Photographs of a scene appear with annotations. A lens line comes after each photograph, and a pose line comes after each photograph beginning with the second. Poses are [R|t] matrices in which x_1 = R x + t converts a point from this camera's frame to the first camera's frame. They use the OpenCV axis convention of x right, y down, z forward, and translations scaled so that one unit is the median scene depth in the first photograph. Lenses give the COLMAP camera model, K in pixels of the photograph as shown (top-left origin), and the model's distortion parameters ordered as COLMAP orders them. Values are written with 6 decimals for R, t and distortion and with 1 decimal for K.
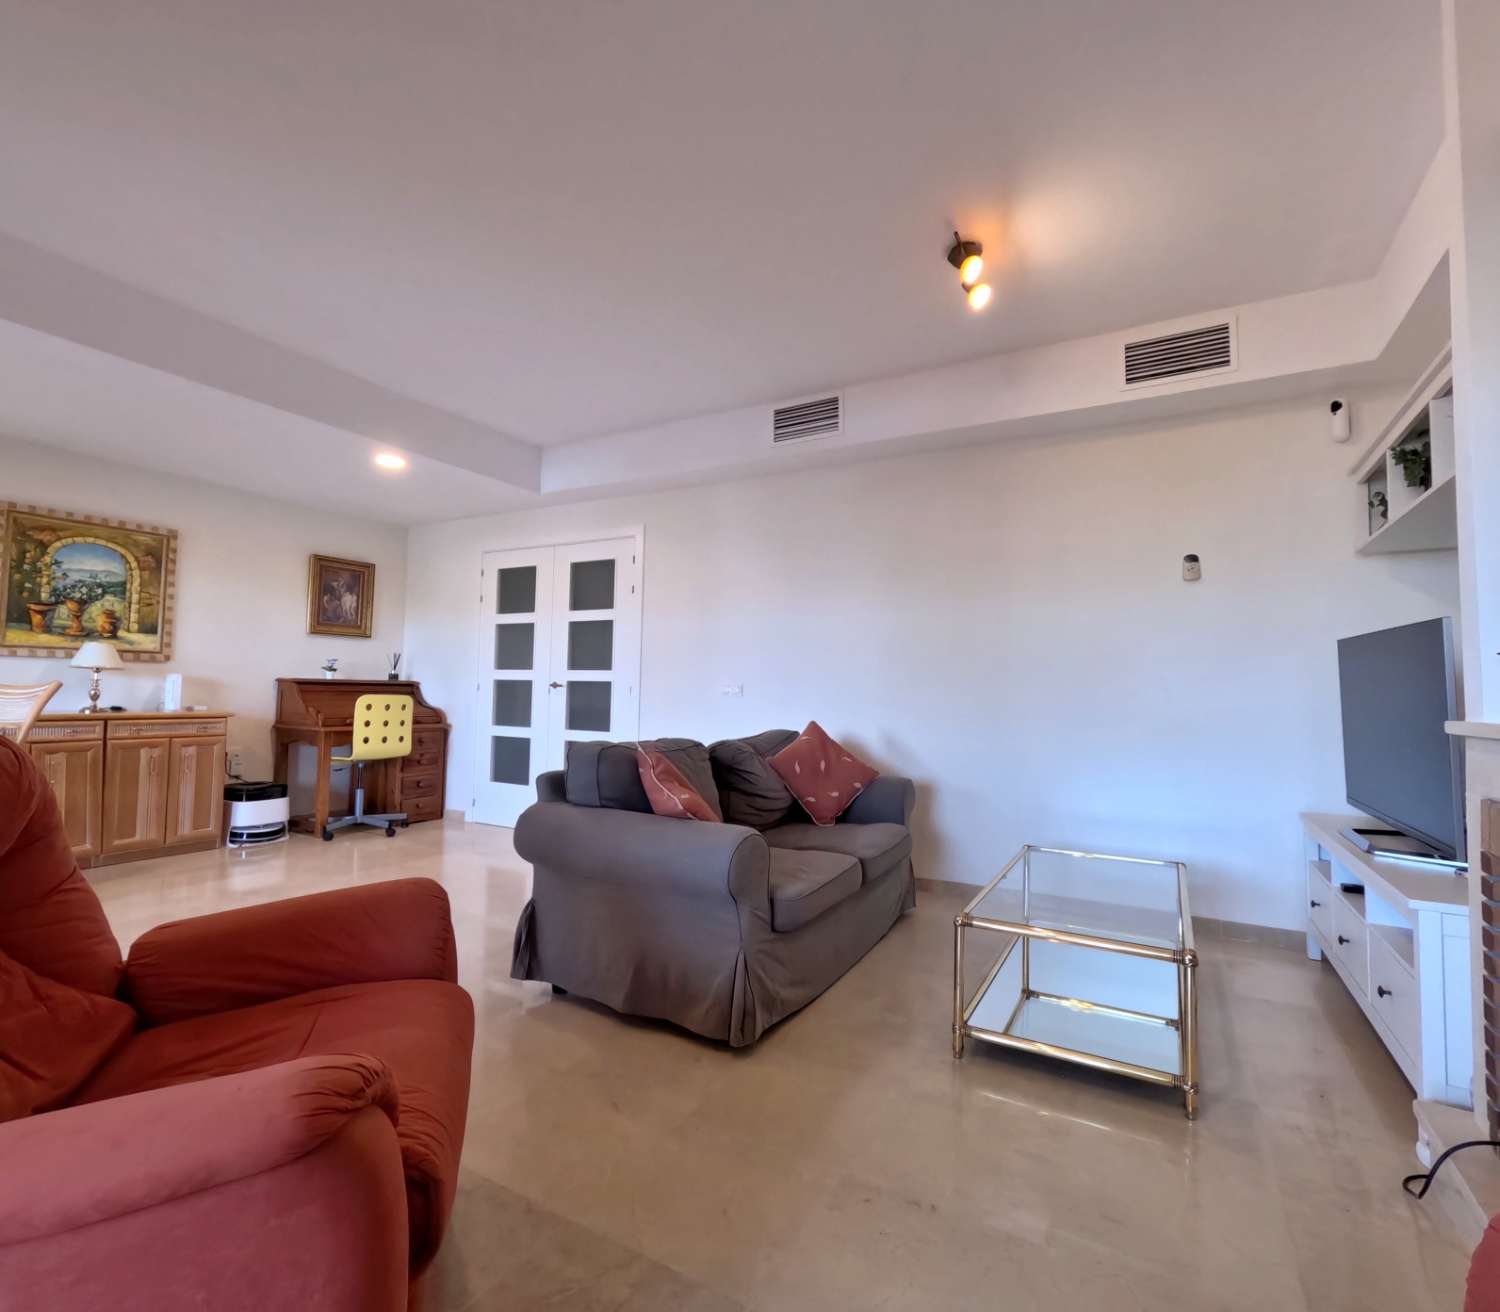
lens RADIAL K [[747.1, 0, 748.2], [0, 747.1, 654.3], [0, 0, 1]] dist [-0.008126, 0.006200]
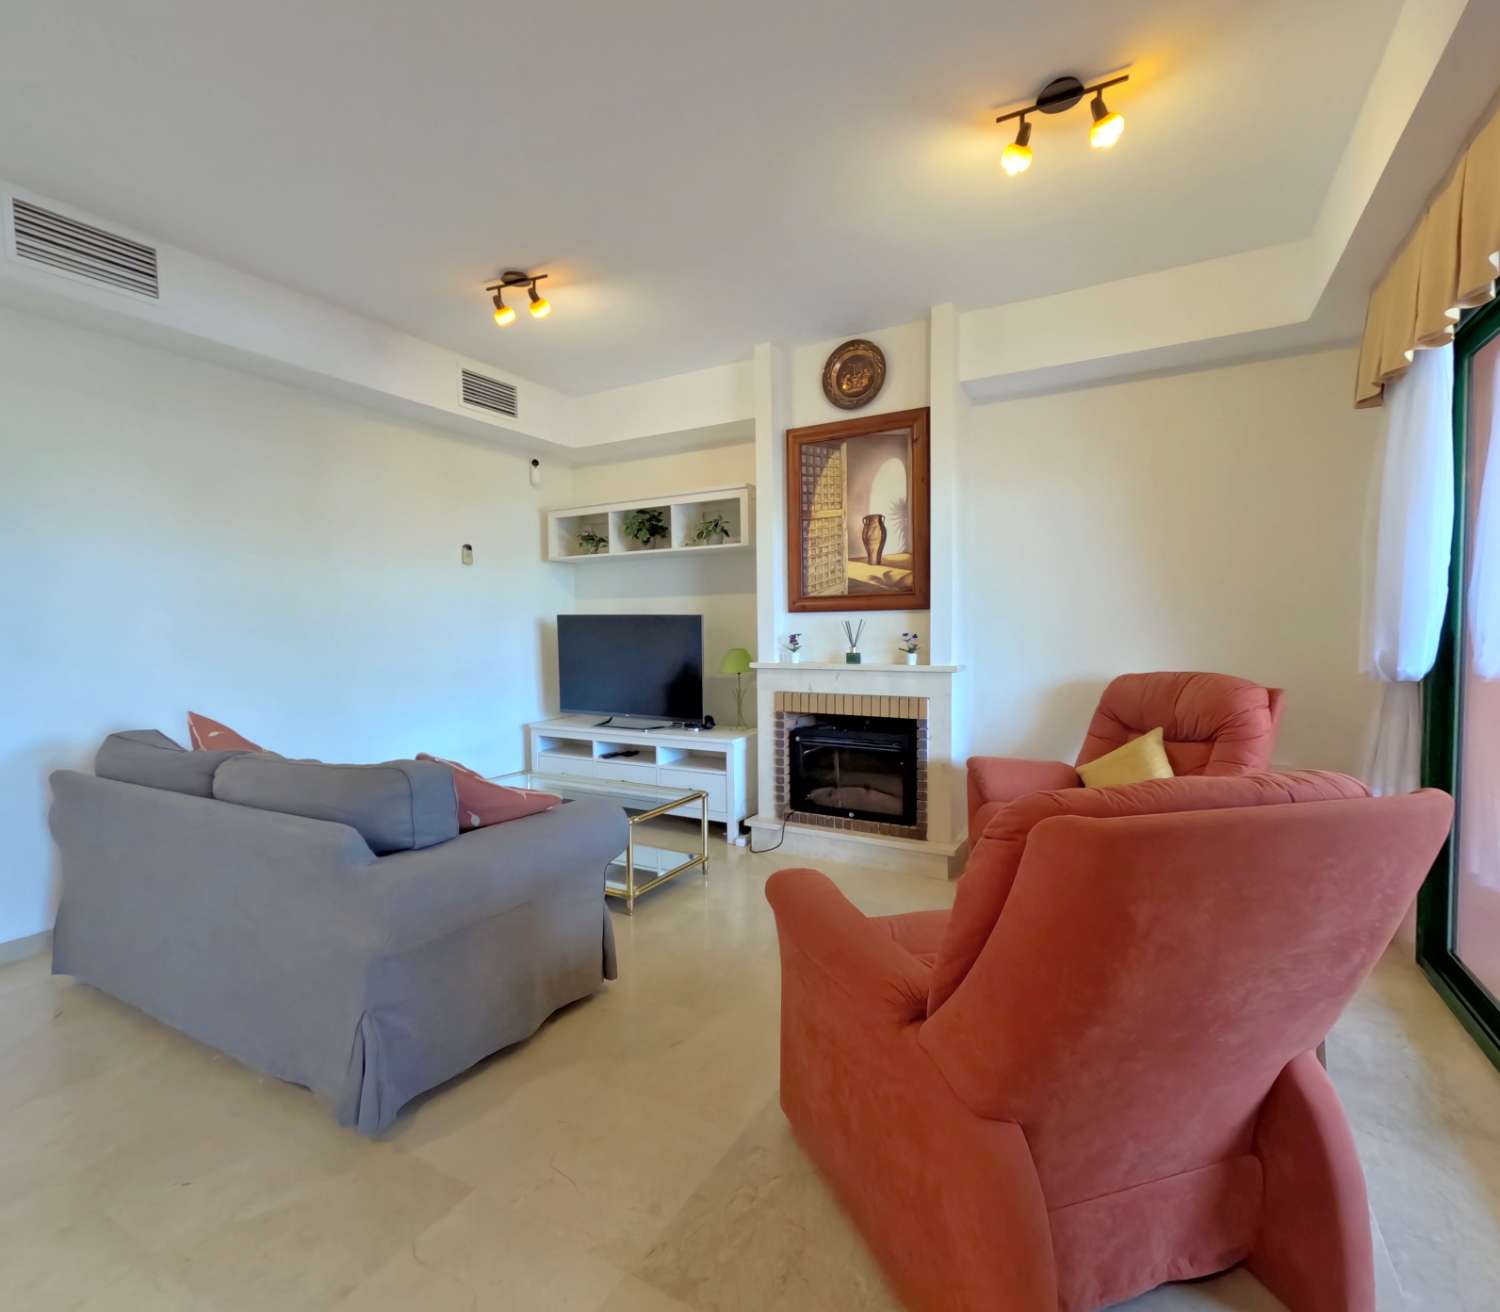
lens RADIAL K [[747.1, 0, 753.0], [0, 747.1, 659.2], [0, 0, 1]] dist [-0.008126, 0.006200]
pose [[-0.024013, -0.059539, 0.997937, -0.673348], [-0.046157, 0.997226, 0.058386, -0.028753], [-0.998646, -0.044660, -0.026694, 0.476914]]
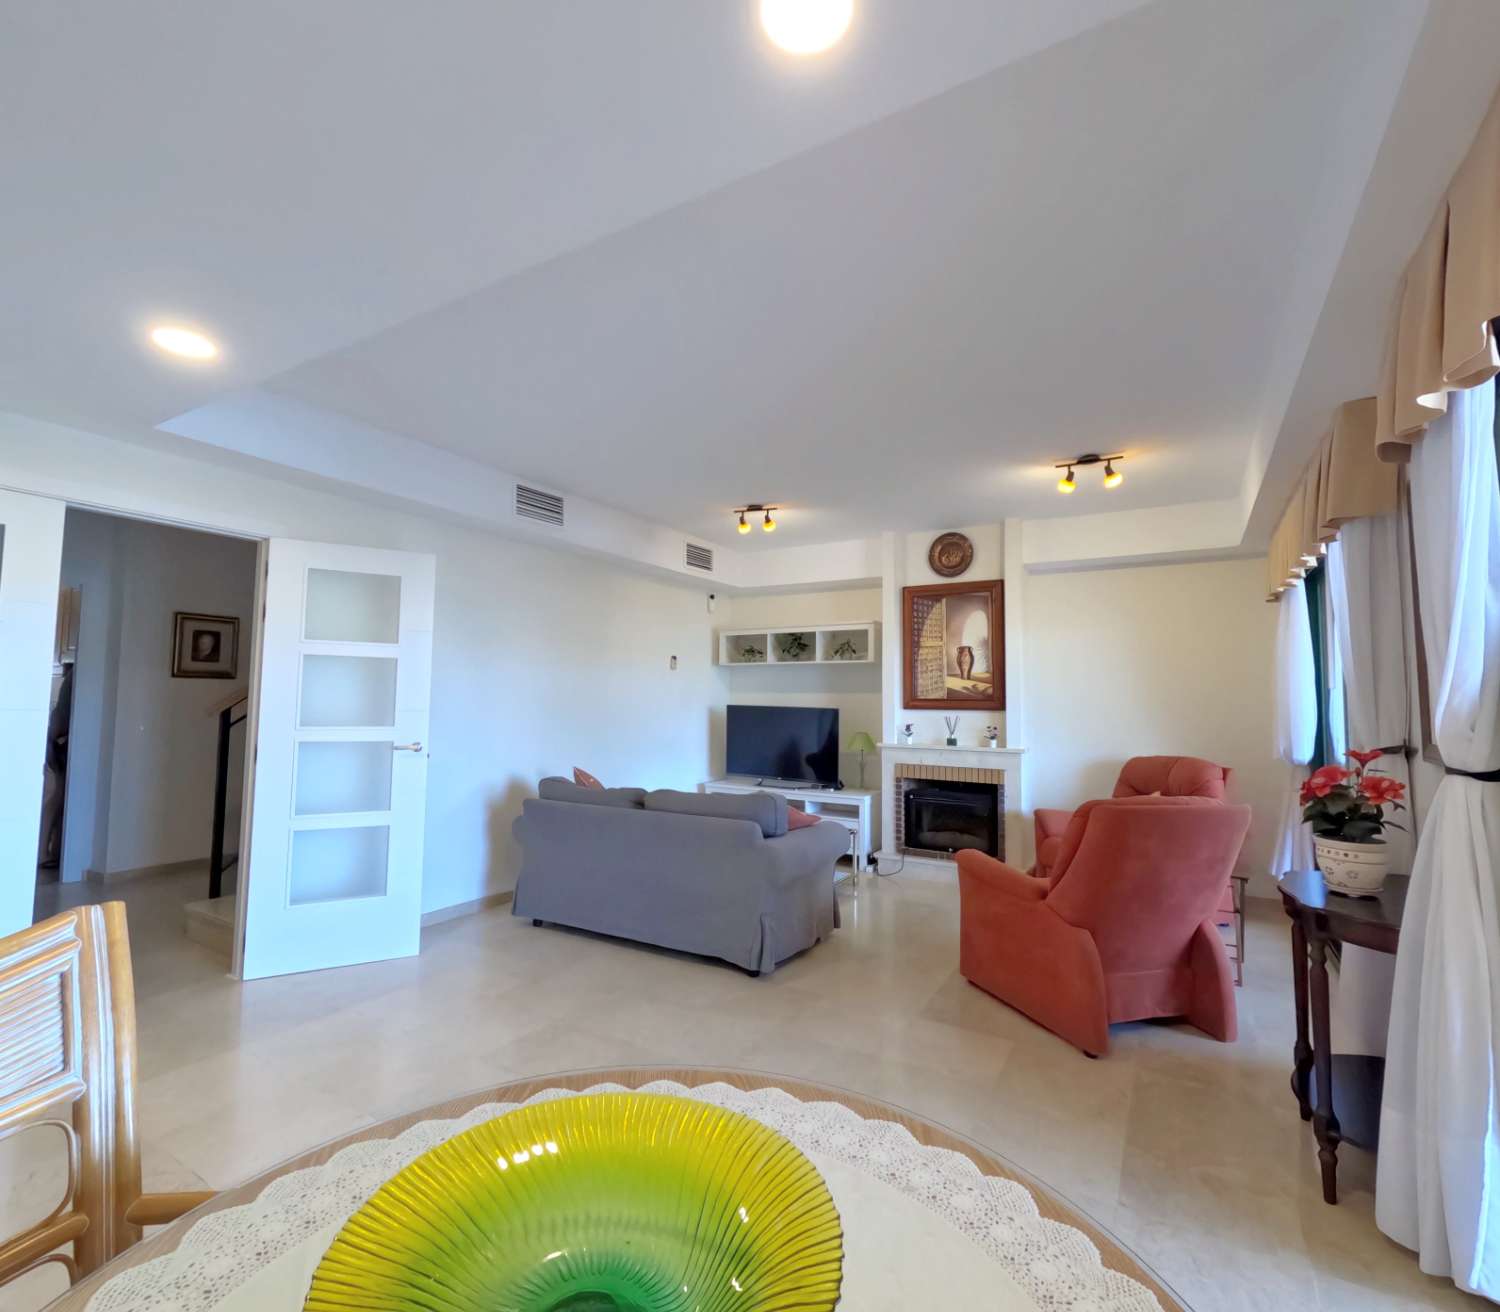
lens RADIAL K [[747.1, 0, 750.1], [0, 747.1, 654.3], [0, 0, 1]] dist [-0.008126, 0.006200]
pose [[0.006432, 0.045106, 0.998961, -1.187266], [-0.066255, 0.996806, -0.044582, -0.059924], [-0.997782, -0.065900, 0.009400, 0.720970]]
